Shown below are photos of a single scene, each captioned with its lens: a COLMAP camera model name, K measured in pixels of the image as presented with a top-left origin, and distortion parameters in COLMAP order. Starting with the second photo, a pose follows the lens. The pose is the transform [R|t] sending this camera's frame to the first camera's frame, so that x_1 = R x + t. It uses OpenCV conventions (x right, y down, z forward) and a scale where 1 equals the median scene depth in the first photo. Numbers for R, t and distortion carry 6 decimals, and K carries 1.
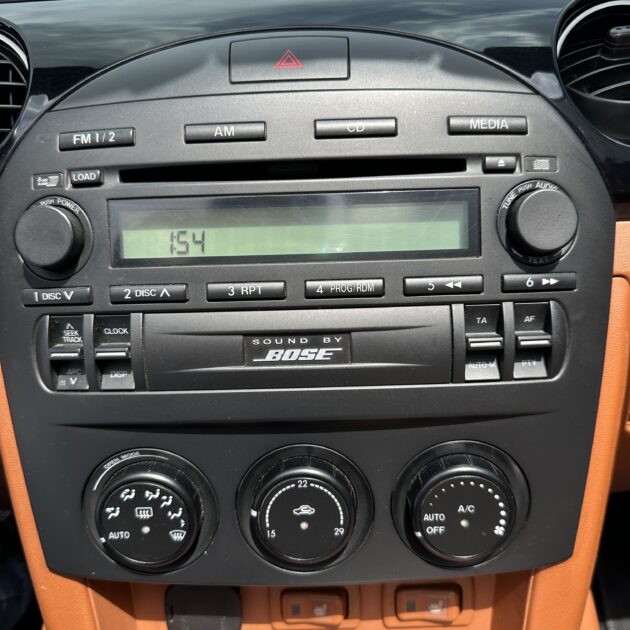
lens RADIAL K [[588.0, 0, 315.0], [0, 588.0, 315.0], [0, 0, 1]] dist [0.082105, -0.137802]
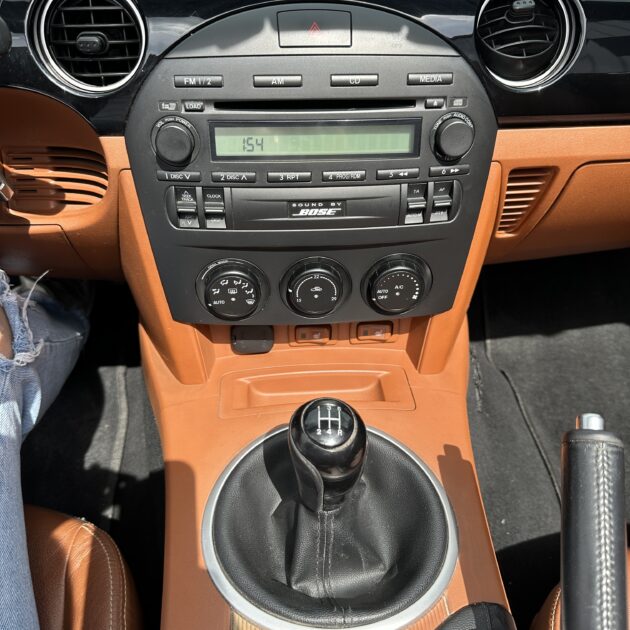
lens RADIAL K [[579.6, 0, 315.0], [0, 579.6, 315.0], [0, 0, 1]] dist [0.095586, -0.126457]
pose [[0.995335, -0.017514, 0.094880, -0.207359], [-0.022037, 0.916124, 0.400288, -0.354135], [-0.093932, -0.400512, 0.911464, -0.765431]]
